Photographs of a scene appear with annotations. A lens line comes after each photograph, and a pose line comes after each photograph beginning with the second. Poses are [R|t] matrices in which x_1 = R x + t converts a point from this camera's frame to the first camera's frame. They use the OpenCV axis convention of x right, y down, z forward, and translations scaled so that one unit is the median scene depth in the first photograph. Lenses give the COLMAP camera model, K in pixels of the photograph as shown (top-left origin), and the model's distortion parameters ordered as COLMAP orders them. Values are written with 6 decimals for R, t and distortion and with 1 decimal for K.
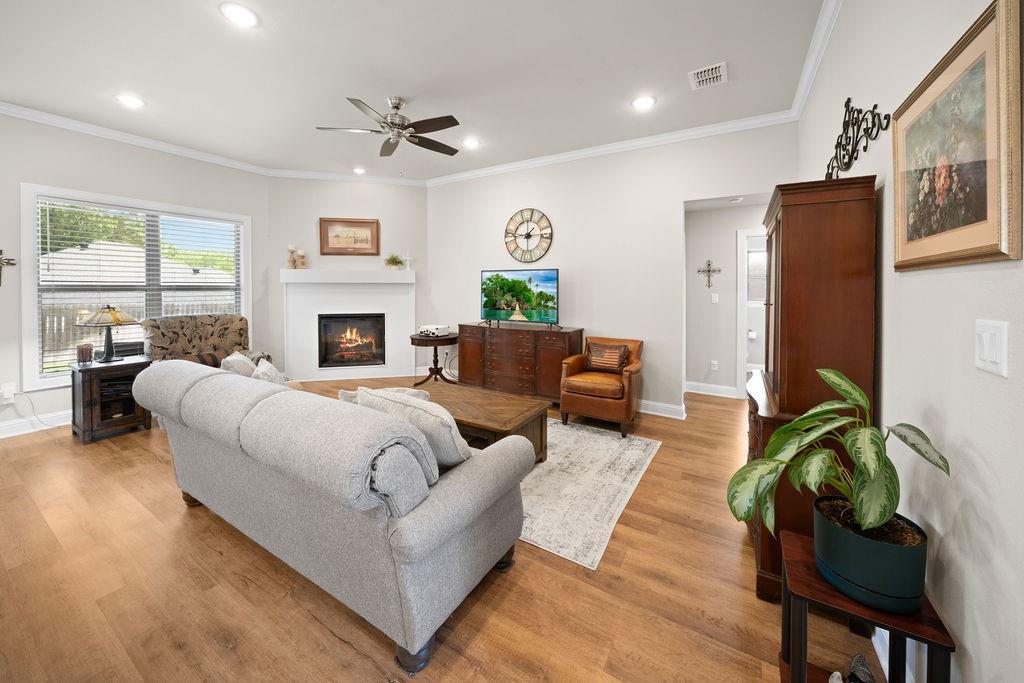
lens RADIAL K [[375.0, 0, 505.6], [0, 375.0, 294.8], [0, 0, 1]] dist [-0.000174, 0.000060]
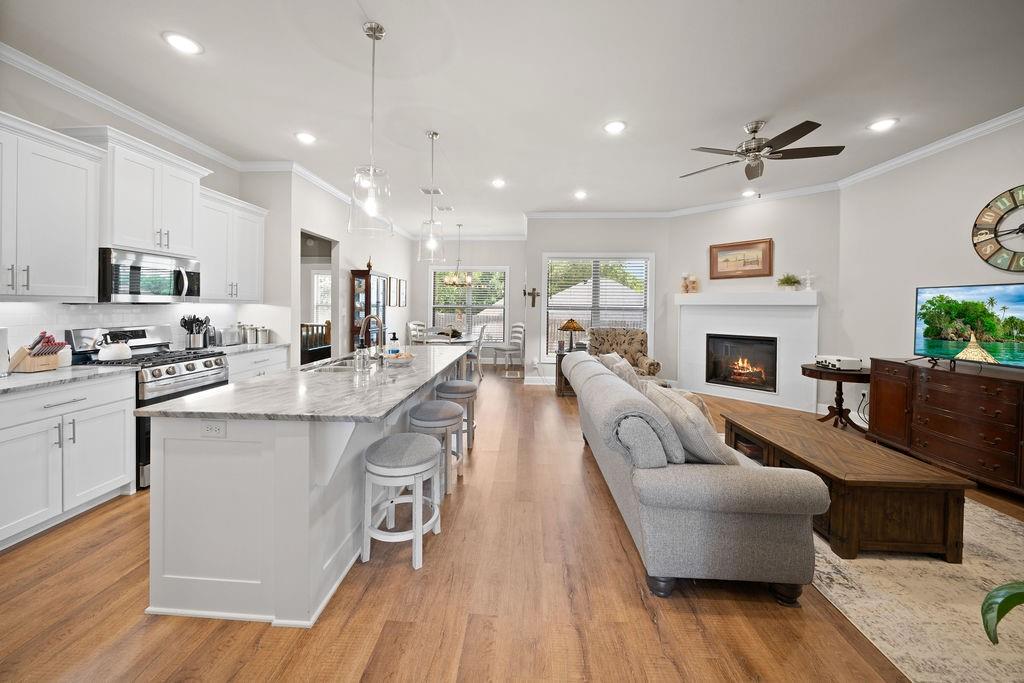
lens RADIAL K [[371.8, 0, 507.2], [0, 371.8, 309.9], [0, 0, 1]] dist [-0.000674, -0.000161]
pose [[0.477918, 0.009979, -0.878348, 0.191715], [-0.026583, 0.999642, -0.003107, 0.001433], [0.878002, 0.024834, 0.478012, -0.036769]]
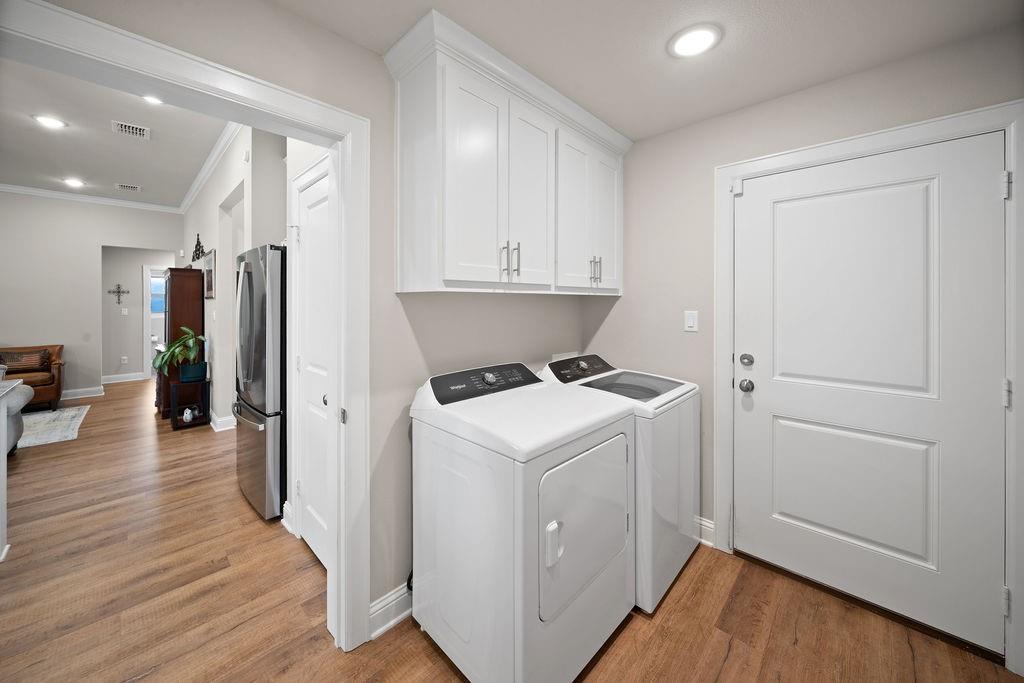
lens RADIAL K [[375.0, 0, 505.6], [0, 375.0, 294.8], [0, 0, 1]] dist [-0.000174, 0.000060]
pose [[0.225688, 0.013389, 0.974108, -0.519740], [0.023647, 0.999536, -0.019217, 0.006991], [-0.973913, 0.027372, 0.225267, -0.751512]]
